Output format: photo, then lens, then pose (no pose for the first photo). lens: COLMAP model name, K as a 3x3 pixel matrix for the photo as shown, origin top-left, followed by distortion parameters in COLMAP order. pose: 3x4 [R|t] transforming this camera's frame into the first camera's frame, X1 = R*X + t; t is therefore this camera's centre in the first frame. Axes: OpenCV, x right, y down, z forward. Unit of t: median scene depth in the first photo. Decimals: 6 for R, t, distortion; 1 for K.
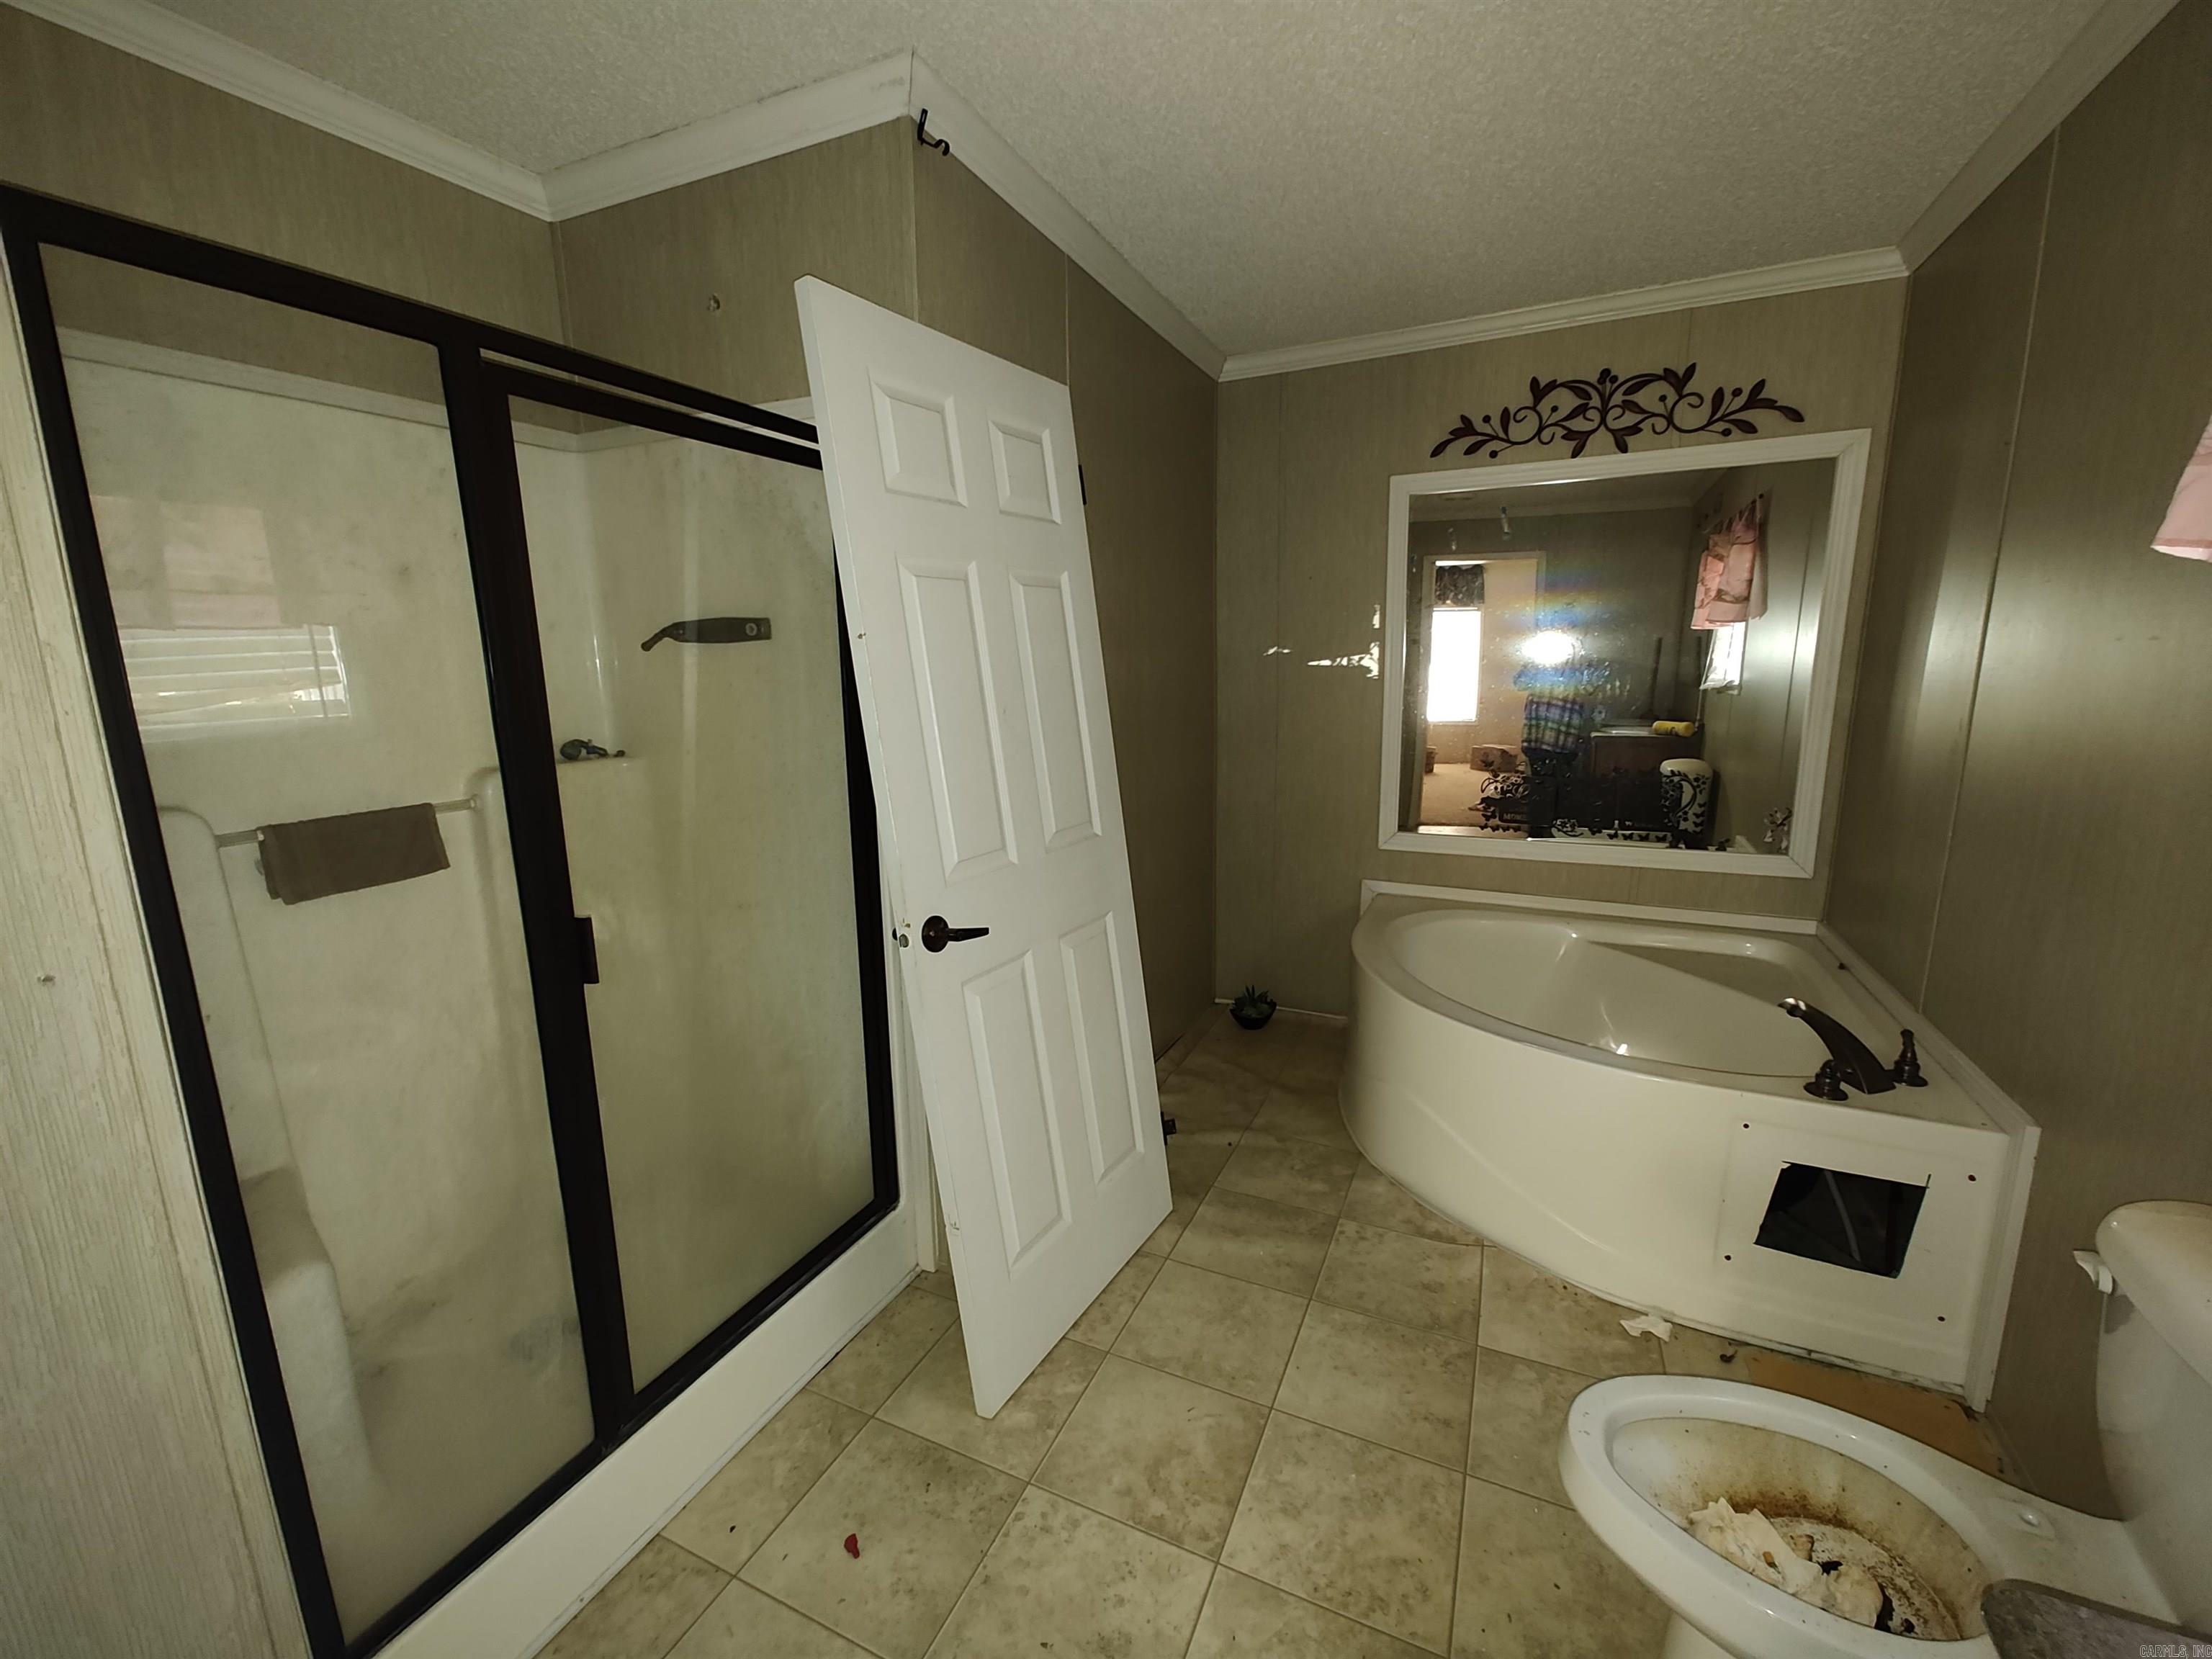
lens RADIAL K [[916.2, 0, 1106.0], [0, 916.2, 829.5], [0, 0, 1]] dist [0.011113, 0.000385]
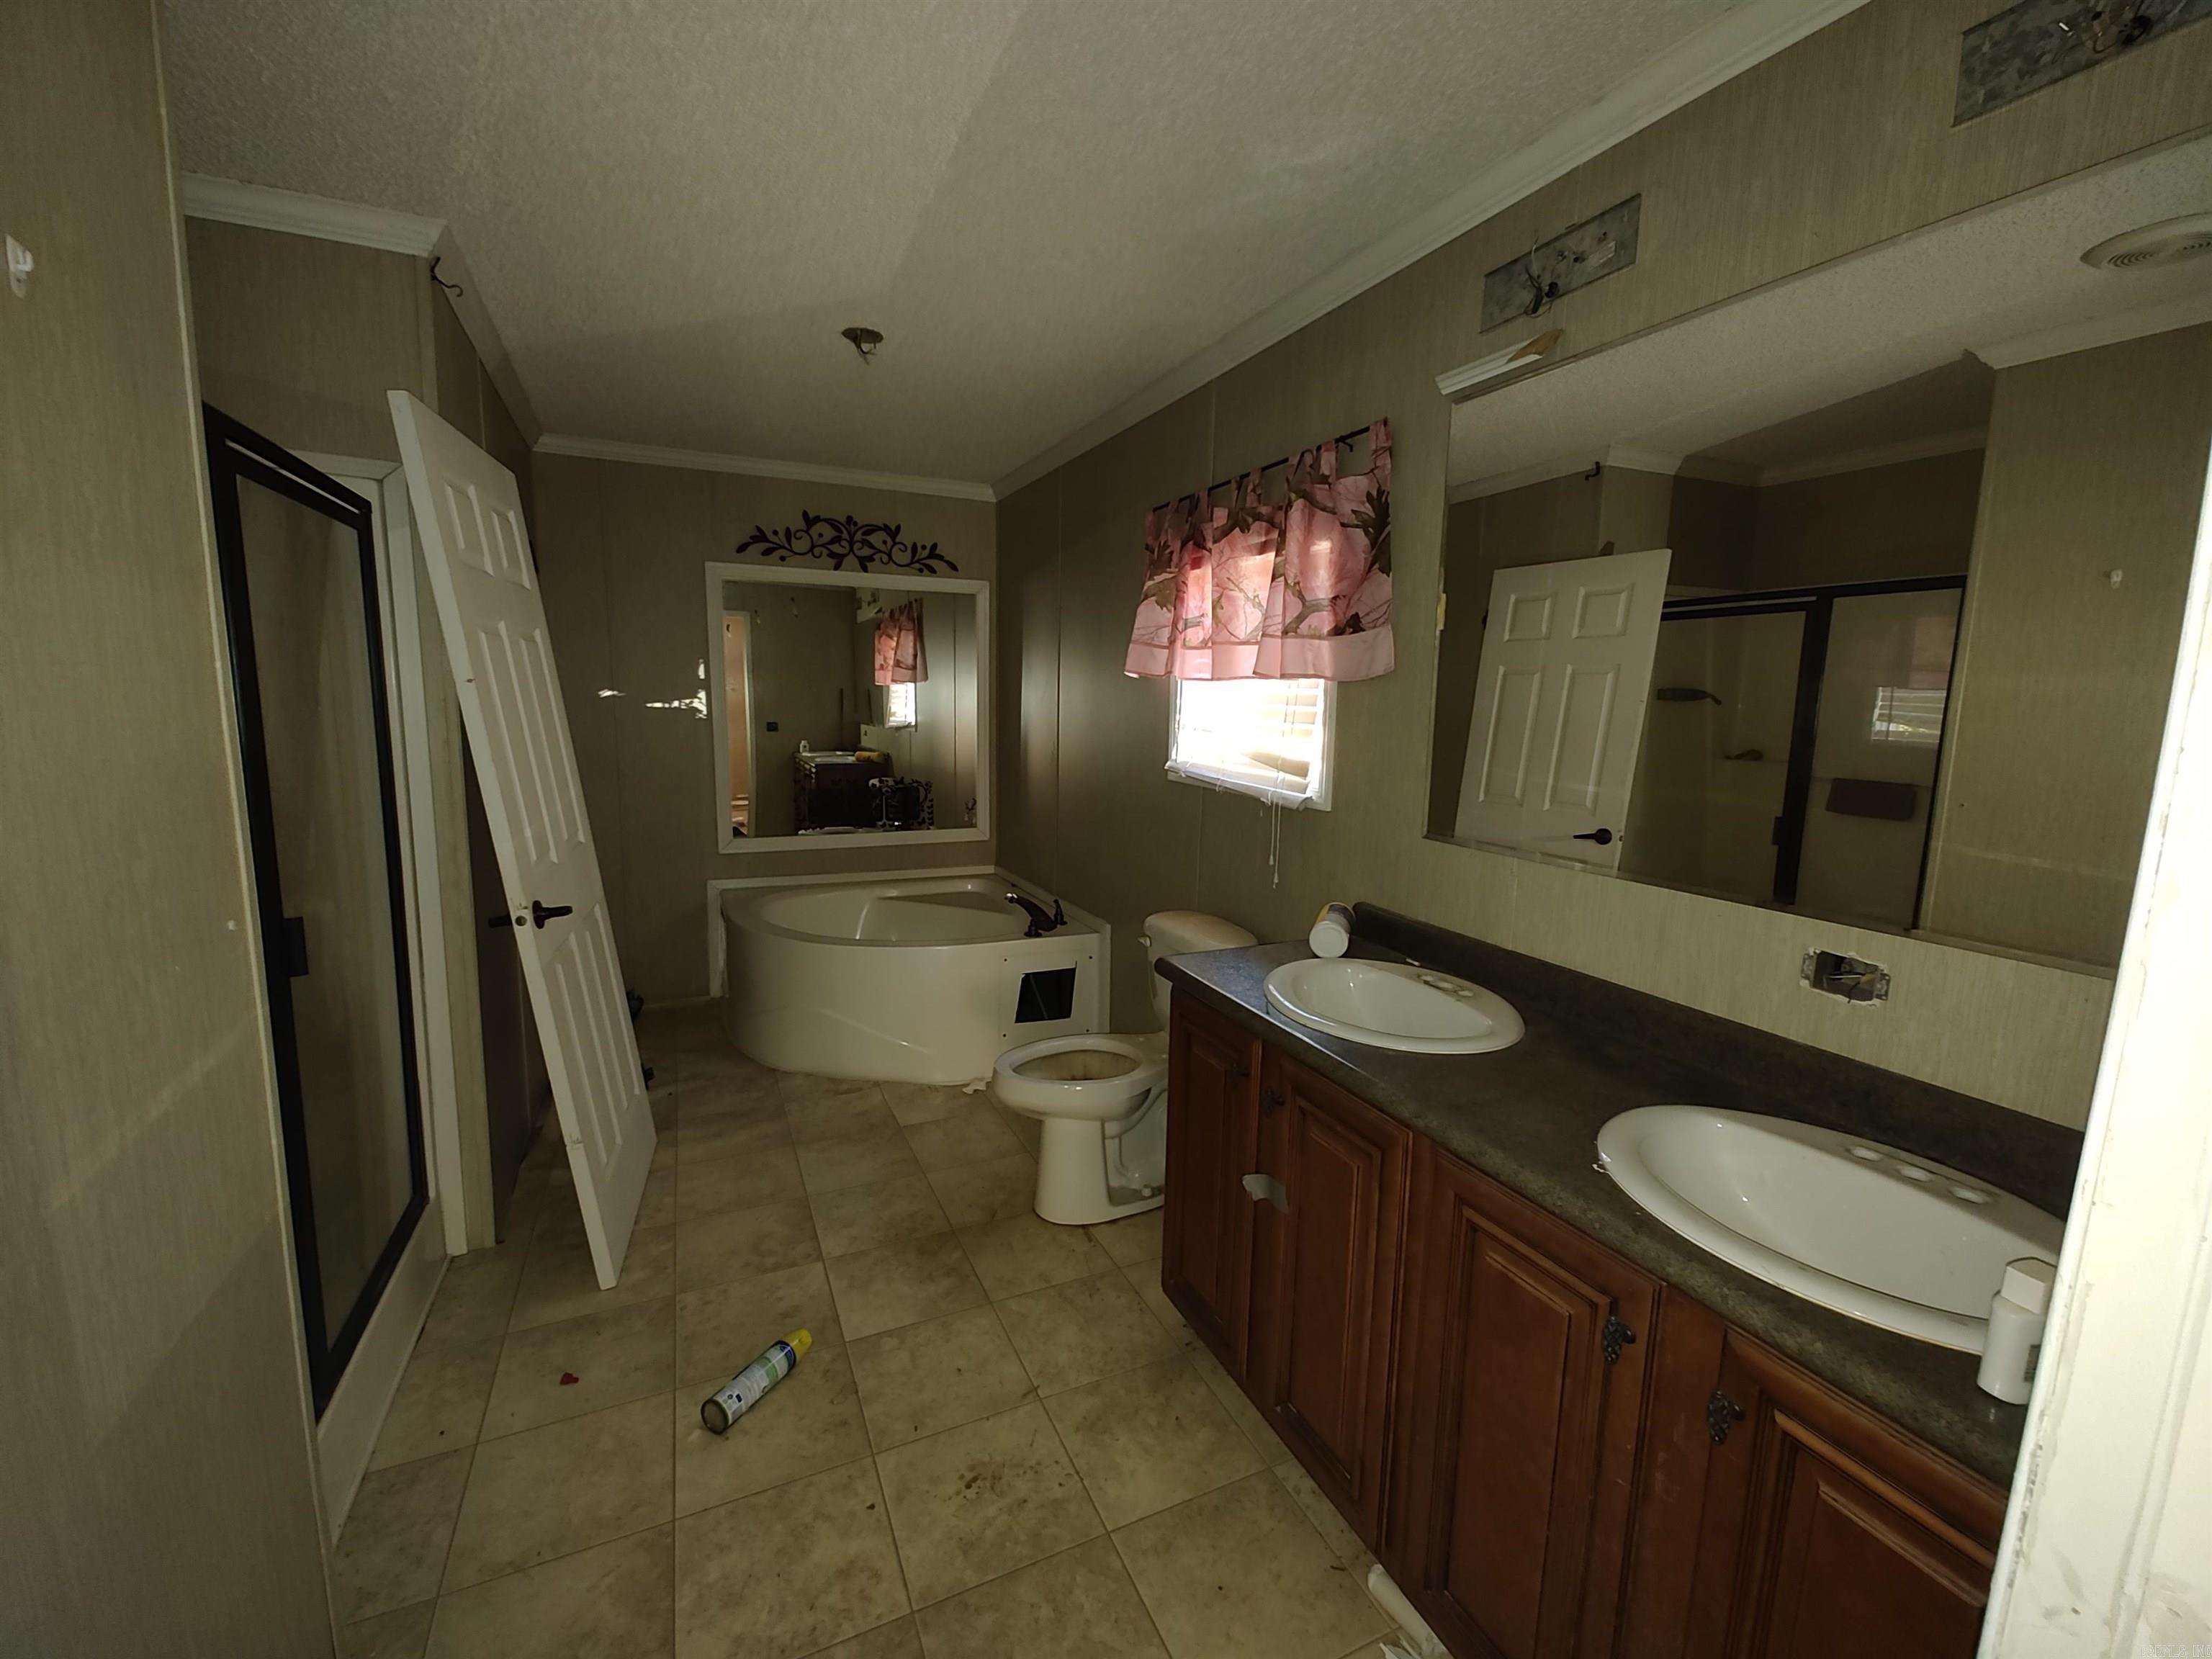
lens RADIAL K [[900.3, 0, 1108.3], [0, 900.3, 821.6], [0, 0, 1]] dist [-0.000417, -0.000002]
pose [[0.642869, -0.075461, 0.762250, -0.353914], [0.113238, 0.993564, 0.002858, 0.040942], [-0.757559, 0.084478, 0.647277, -0.235171]]
